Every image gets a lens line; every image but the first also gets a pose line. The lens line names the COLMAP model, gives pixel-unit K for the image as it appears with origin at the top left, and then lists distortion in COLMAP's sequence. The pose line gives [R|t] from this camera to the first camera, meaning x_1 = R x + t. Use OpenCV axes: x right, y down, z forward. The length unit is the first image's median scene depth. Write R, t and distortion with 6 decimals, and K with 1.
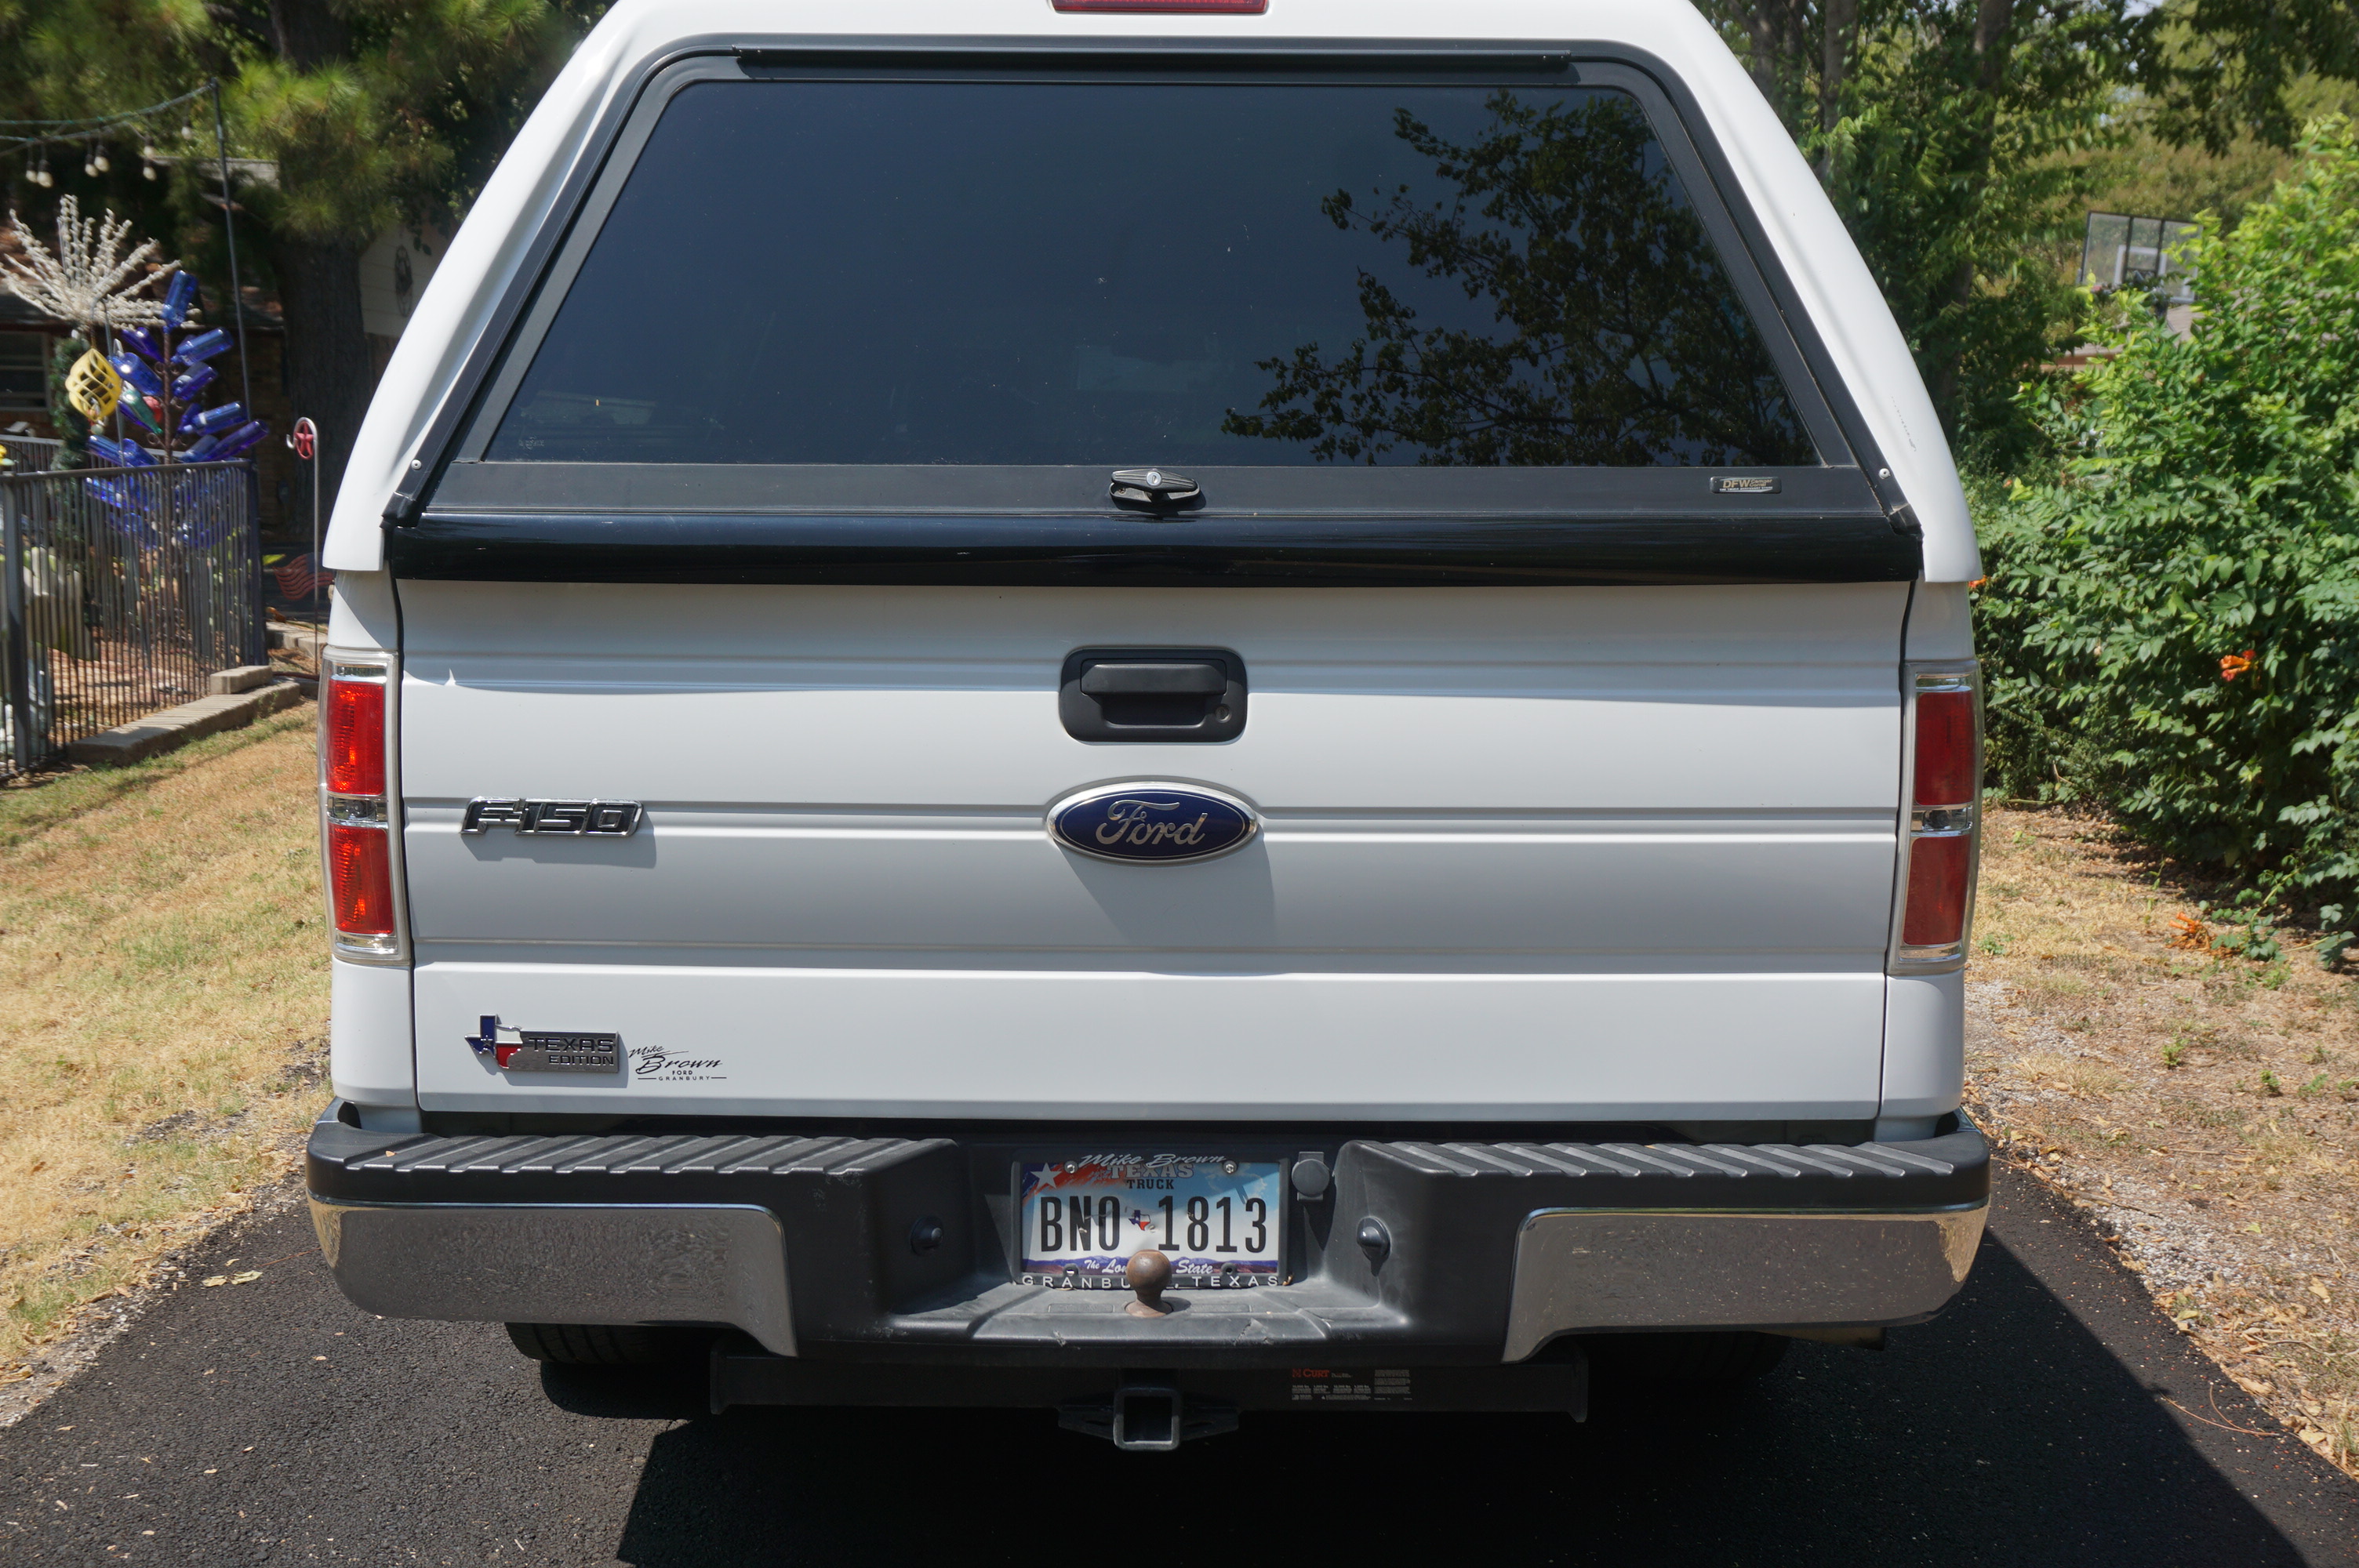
lens RADIAL K [[2368.7, 0, 1178.2], [0, 2368.7, 785.9], [0, 0, 1]] dist [0.010145, 0.000000]
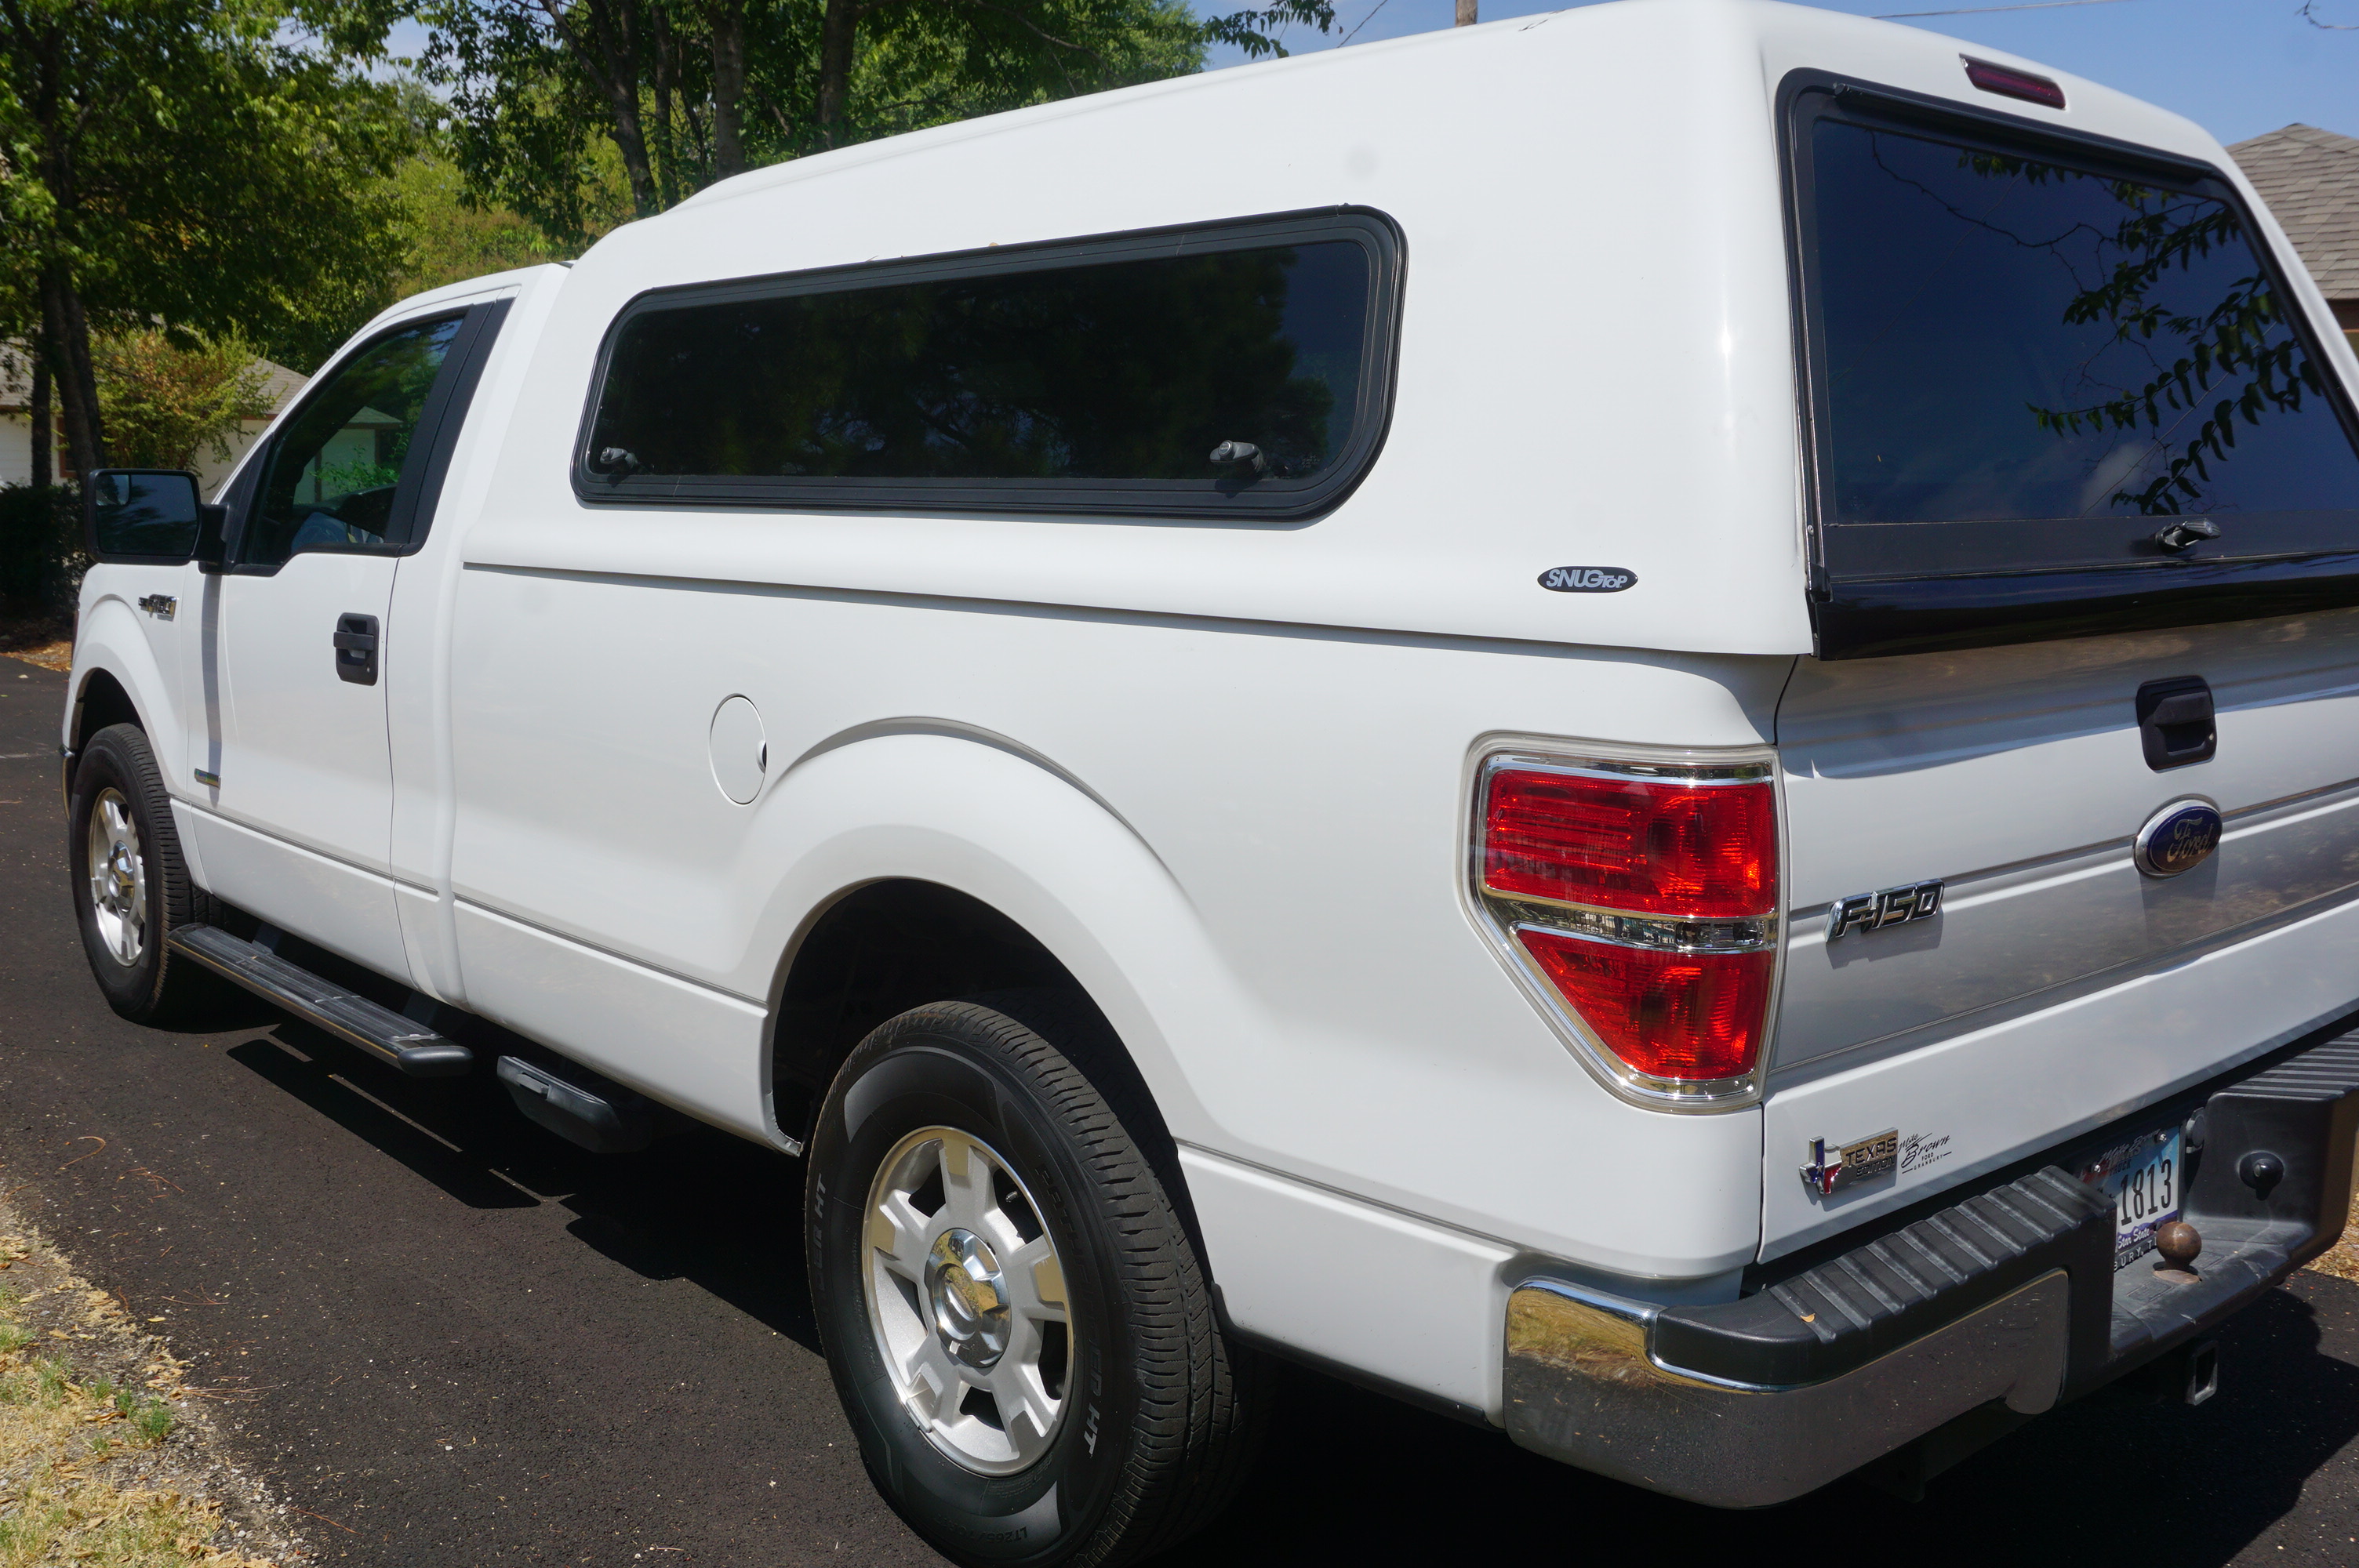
lens RADIAL K [[2134.6, 0, 1175.0], [0, 2134.6, 779.3], [0, 0, 1]] dist [0.004214, -0.010582]
pose [[0.750976, -0.099905, 0.652728, -0.989174], [0.100826, 0.994246, 0.036175, -0.093043], [-0.652587, 0.038646, 0.756728, 0.540594]]
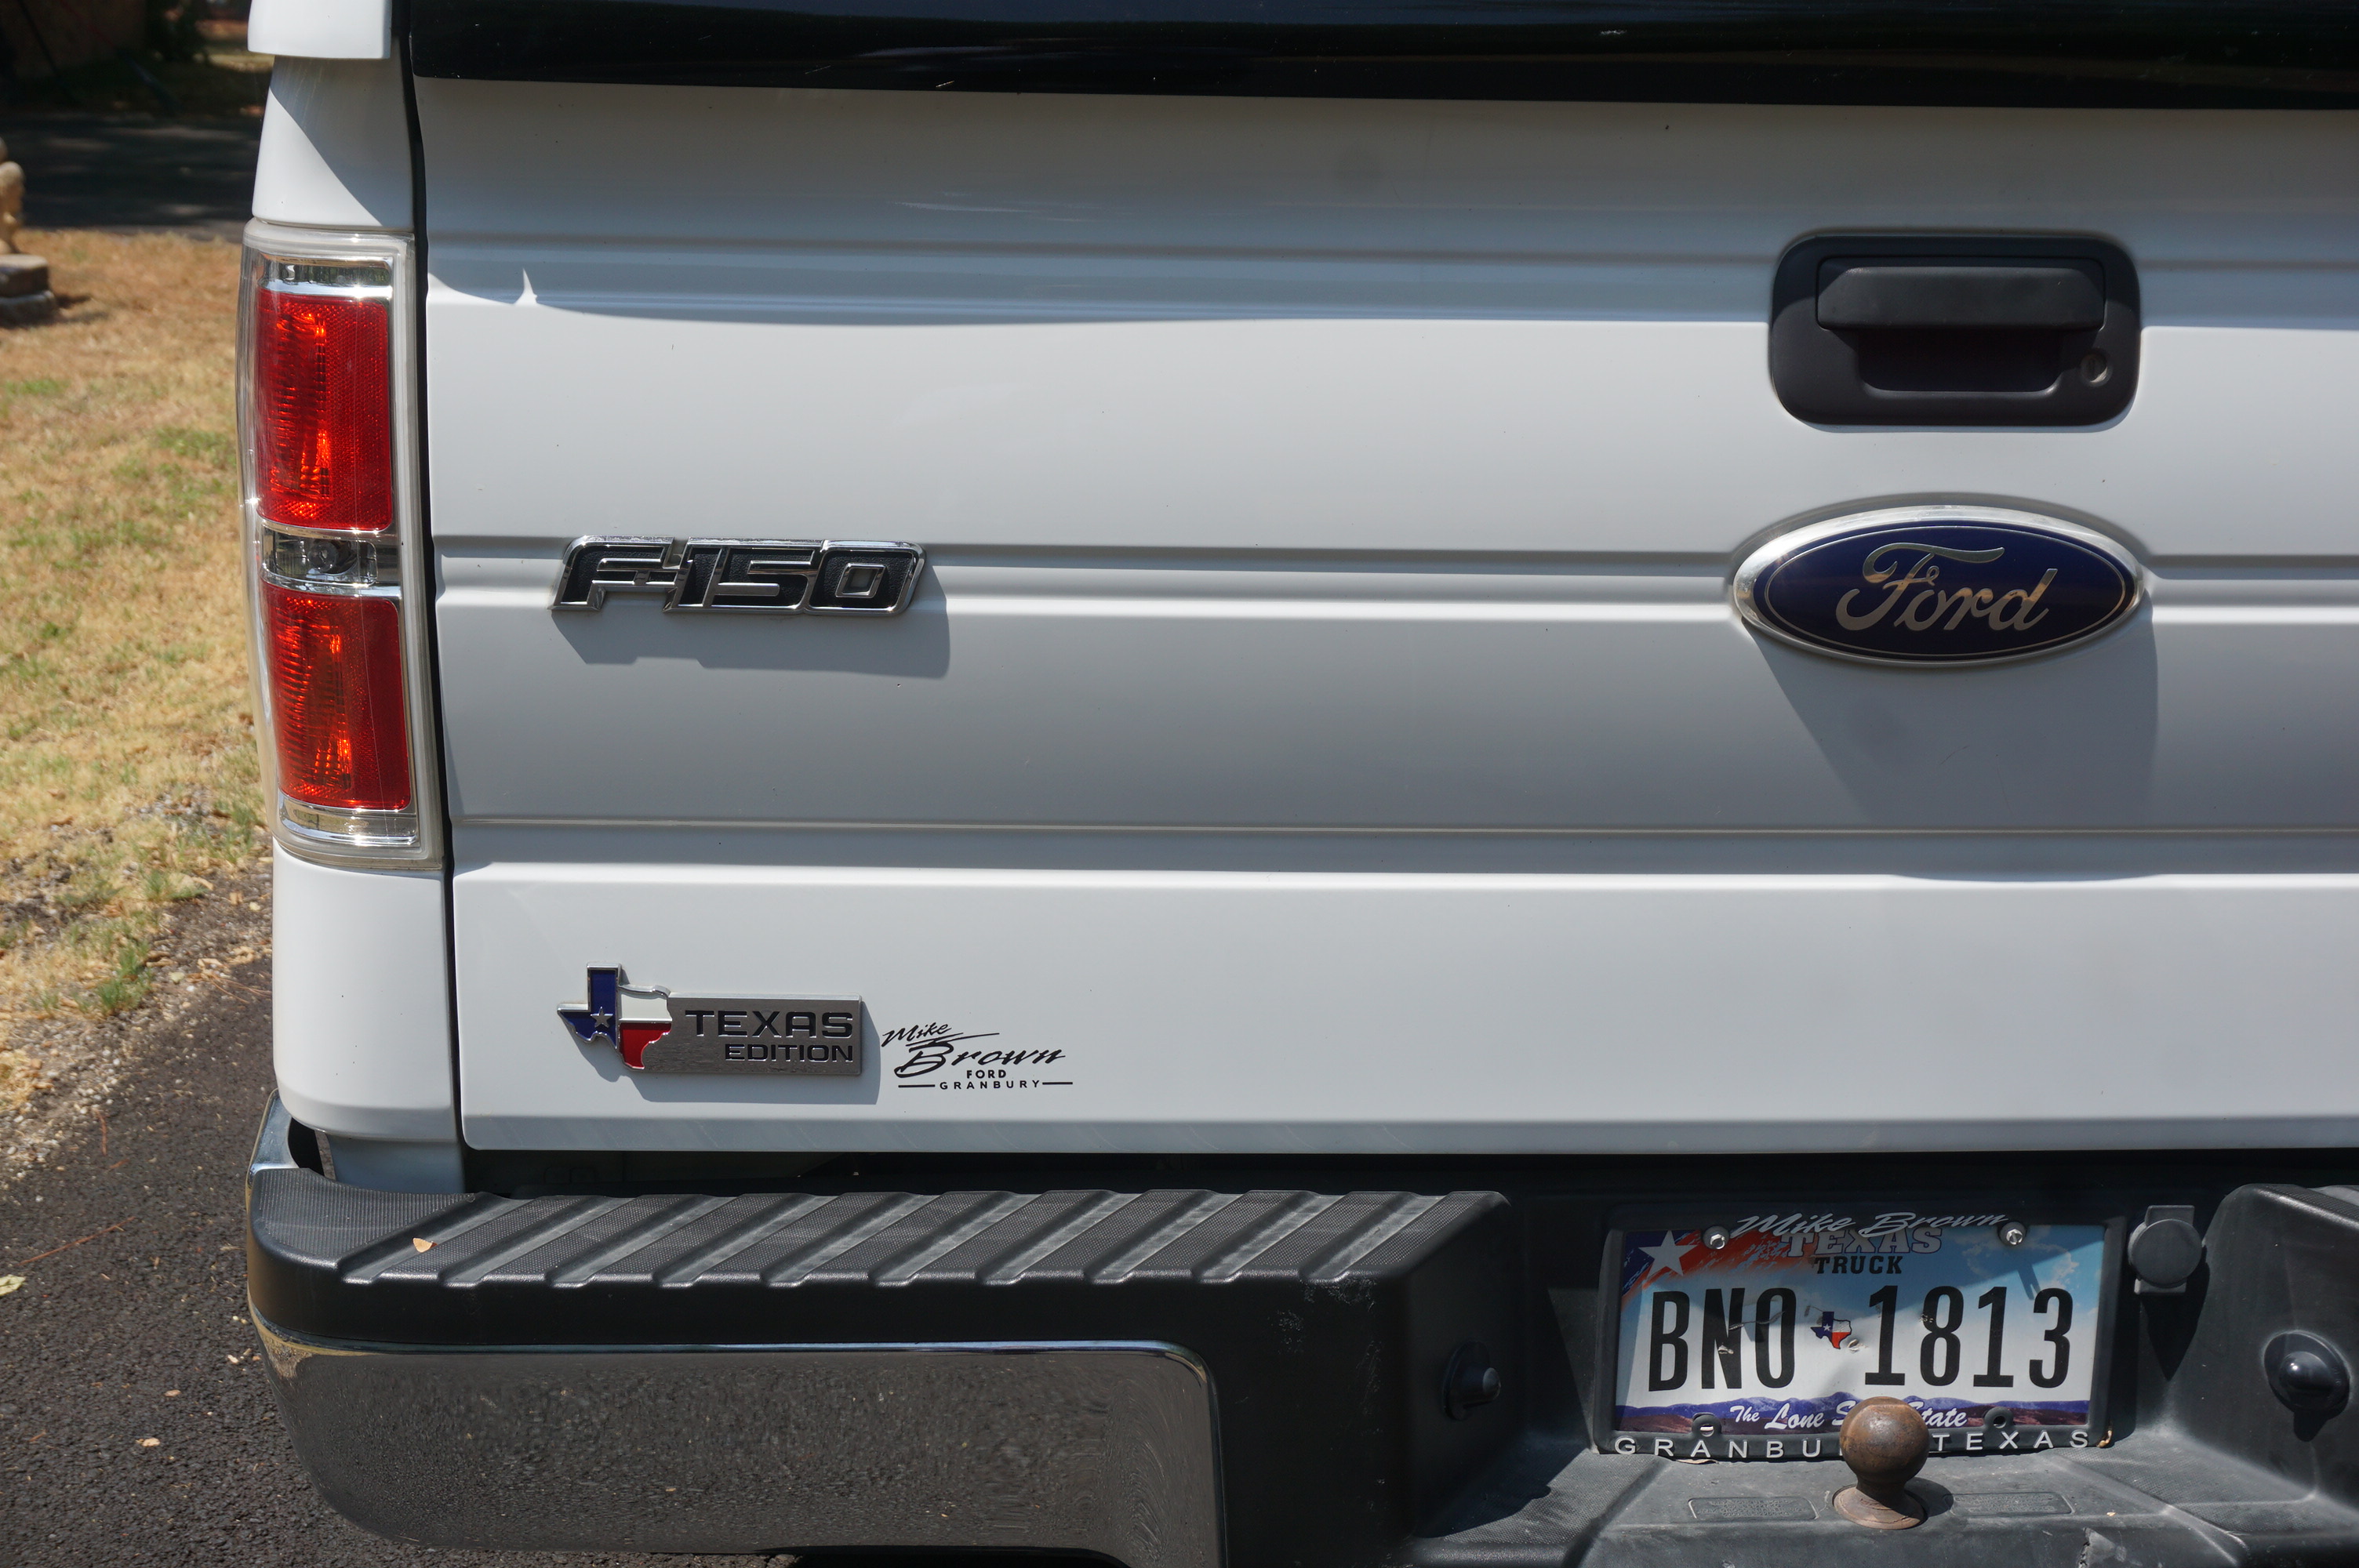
lens RADIAL K [[2970.7, 0, 1177.0], [0, 2970.7, 783.9], [0, 0, 1]] dist [-0.007802, 0.000000]
pose [[0.998385, -0.004480, 0.056639, -0.204738], [-0.002062, 0.993372, 0.114922, -0.014731], [-0.056778, -0.114853, 0.991759, 0.371390]]
